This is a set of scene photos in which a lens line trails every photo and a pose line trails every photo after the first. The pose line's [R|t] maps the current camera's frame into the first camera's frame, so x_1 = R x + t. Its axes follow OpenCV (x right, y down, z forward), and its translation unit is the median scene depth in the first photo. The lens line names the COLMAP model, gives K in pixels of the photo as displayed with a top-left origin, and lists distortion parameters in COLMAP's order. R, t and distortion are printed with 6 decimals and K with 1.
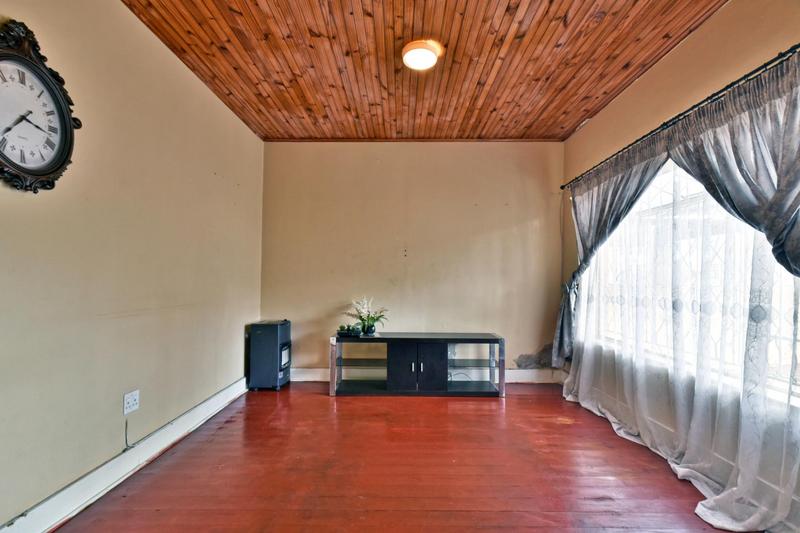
lens RADIAL K [[360.2, 0, 400.9], [0, 360.2, 276.3], [0, 0, 1]] dist [0.001392, 0.000088]
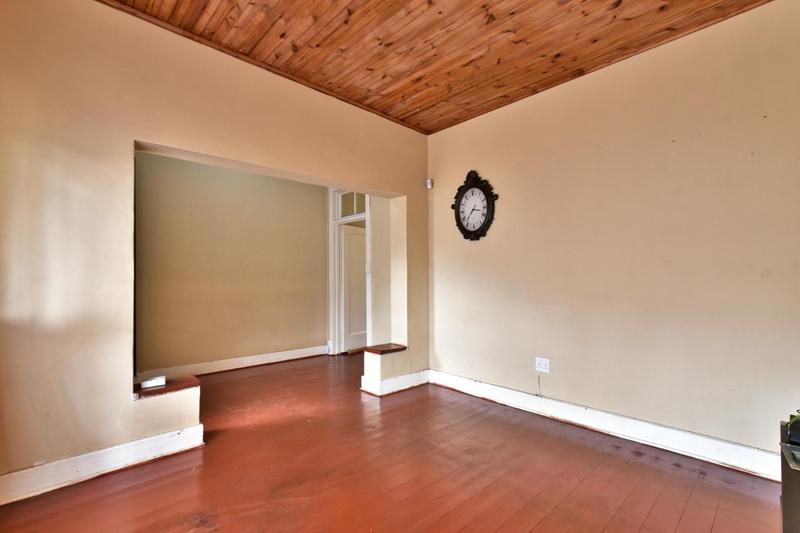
lens RADIAL K [[360.2, 0, 400.9], [0, 360.2, 276.3], [0, 0, 1]] dist [0.001392, 0.000088]
pose [[-0.721413, -0.006149, -0.692478, 0.838242], [0.005834, 0.999871, -0.014956, 0.023370], [0.692481, -0.014829, -0.721284, 2.174594]]
